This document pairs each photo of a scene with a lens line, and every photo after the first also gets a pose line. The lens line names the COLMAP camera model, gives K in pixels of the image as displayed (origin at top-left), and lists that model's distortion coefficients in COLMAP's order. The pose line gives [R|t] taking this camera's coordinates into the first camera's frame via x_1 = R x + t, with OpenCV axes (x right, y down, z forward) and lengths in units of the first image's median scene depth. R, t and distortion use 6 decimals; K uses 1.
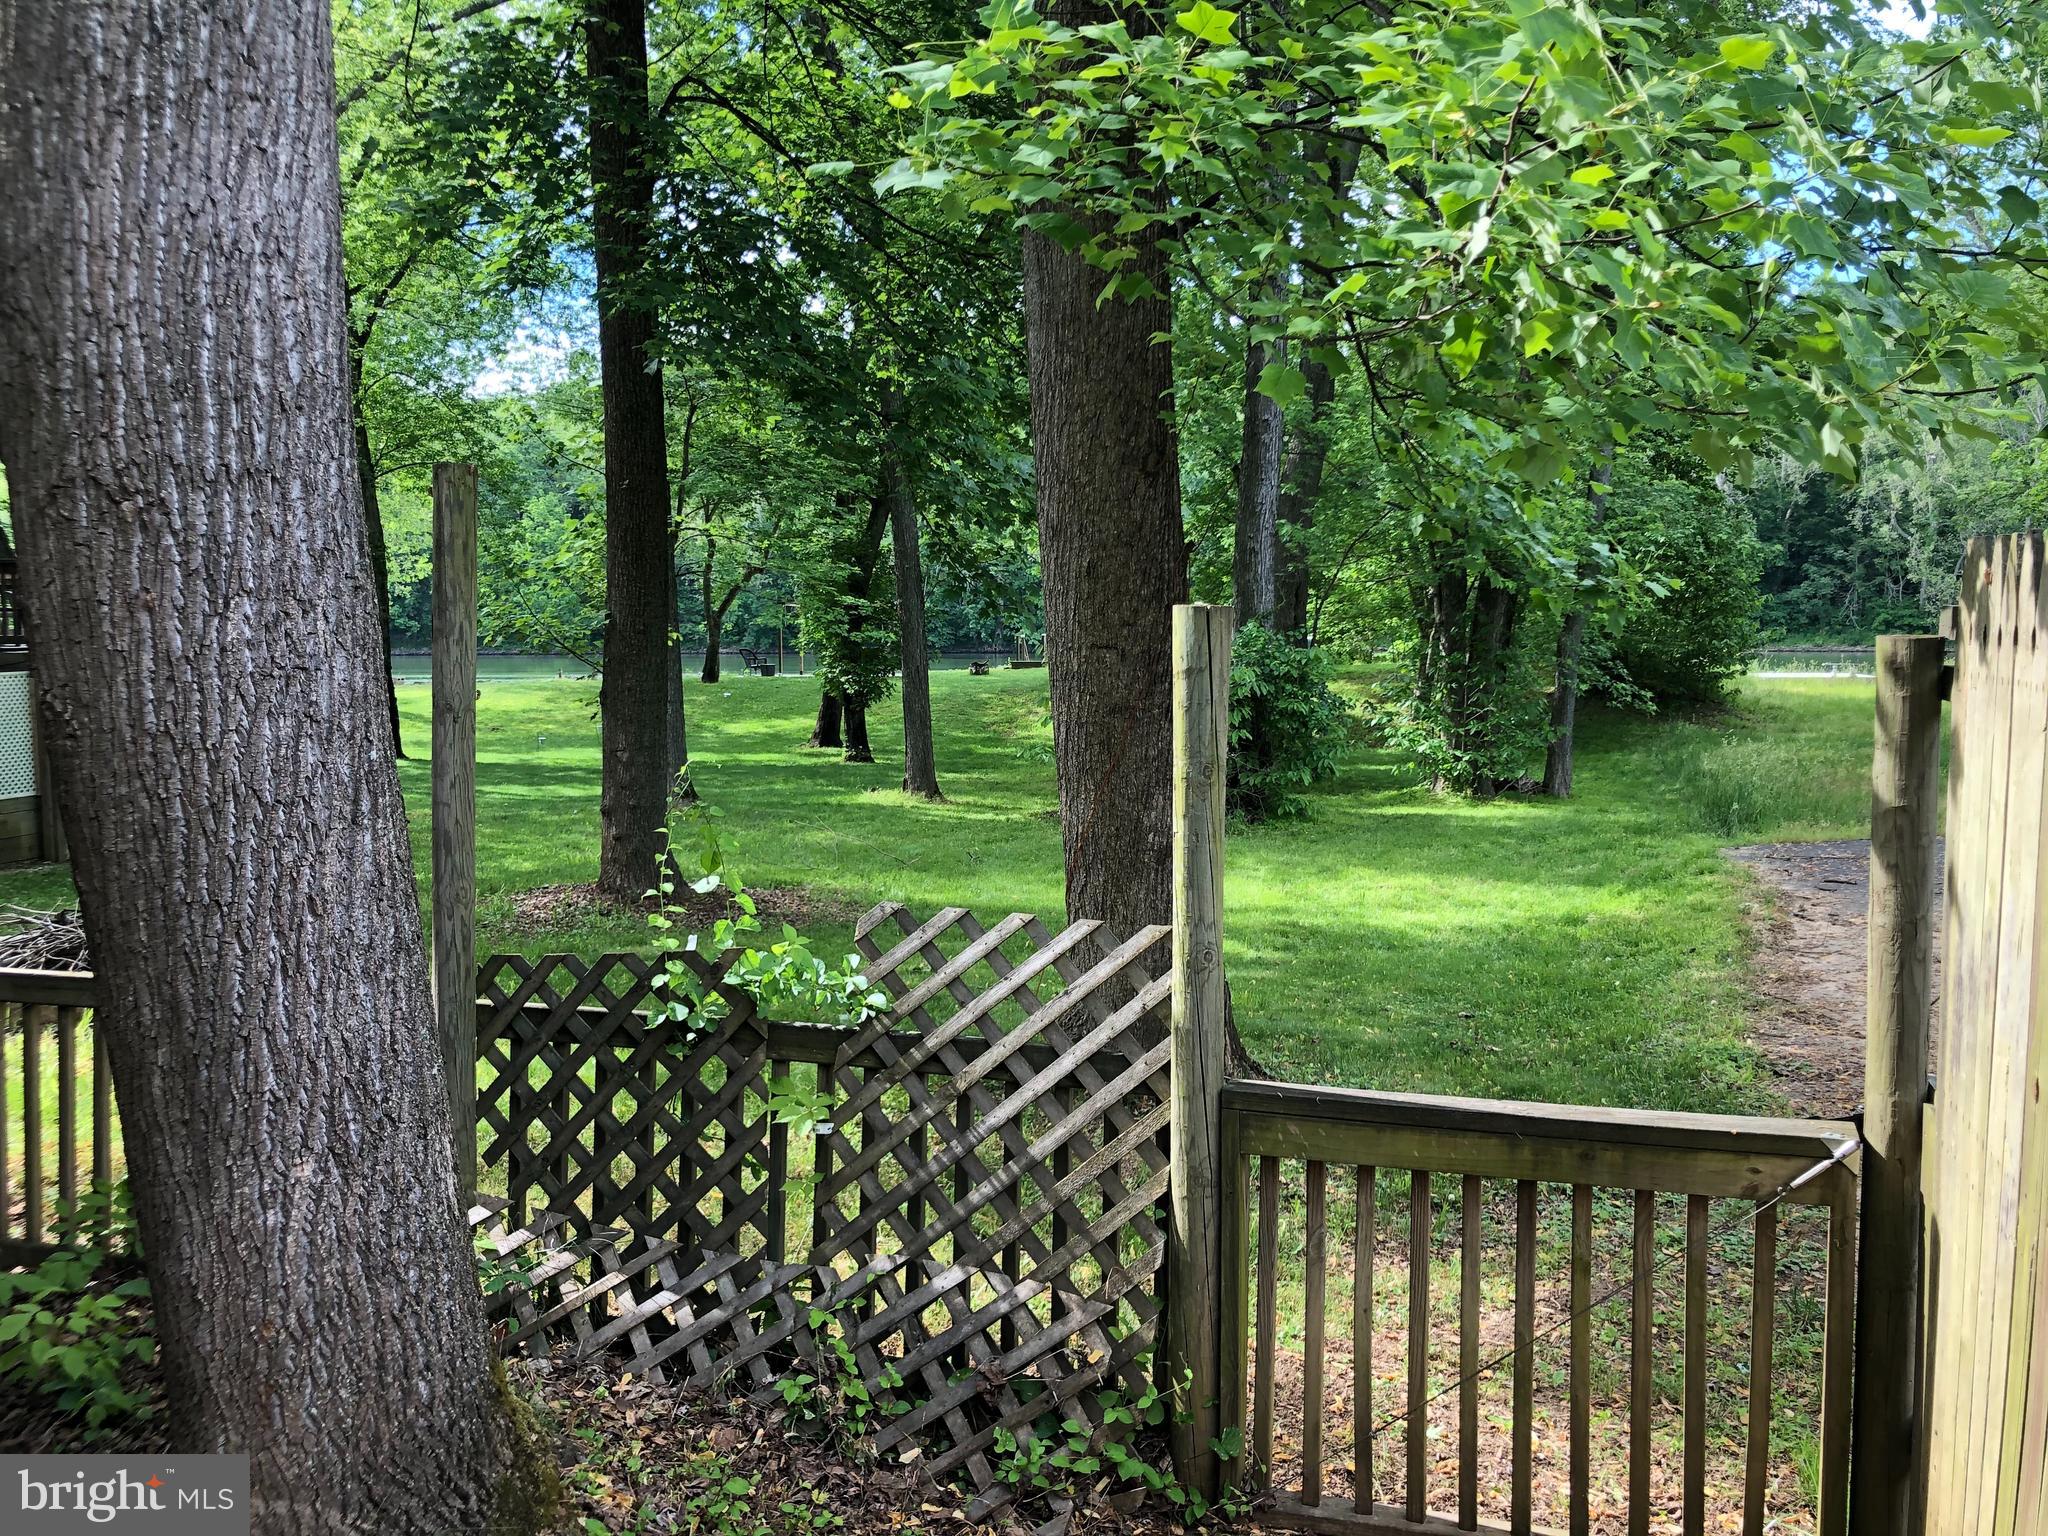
lens RADIAL K [[1700.6, 0, 1043.6], [0, 1700.6, 764.8], [0, 0, 1]] dist [0.008715, -0.000764]
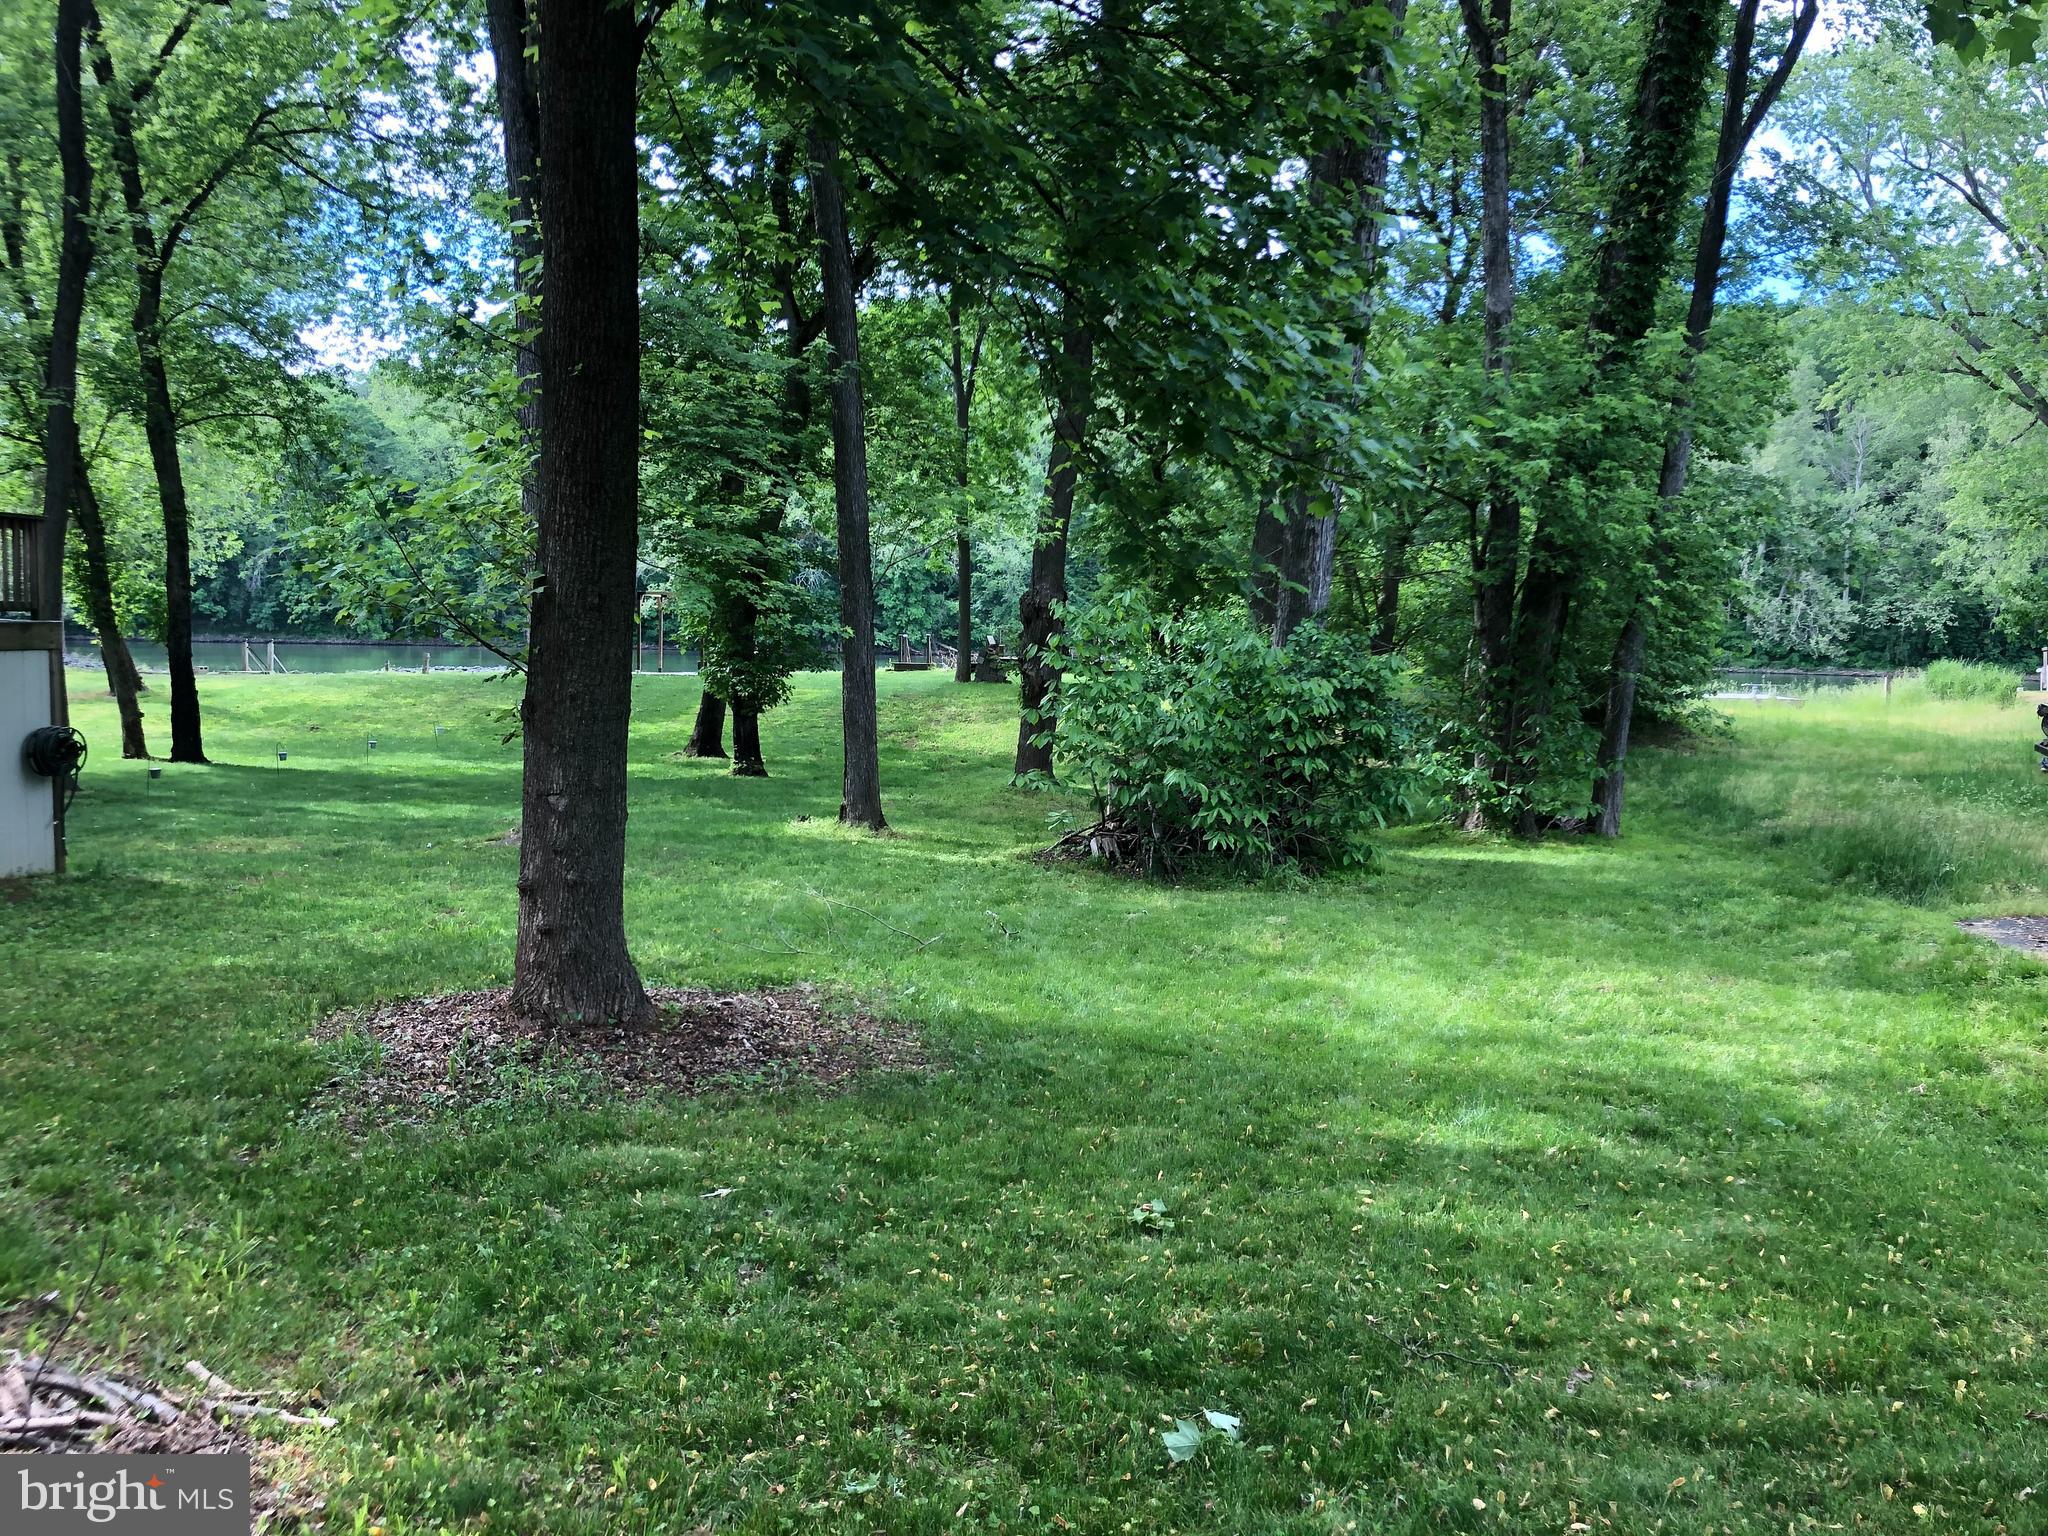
lens RADIAL K [[1705.2, 0, 1014.0], [0, 1705.2, 752.4], [0, 0, 1]] dist [0.005512, 0.054298]
pose [[0.996534, 0.017228, 0.081386, -0.049841], [-0.016465, 0.999814, -0.010035, -0.007790], [-0.081543, 0.008660, 0.996632, 0.134829]]
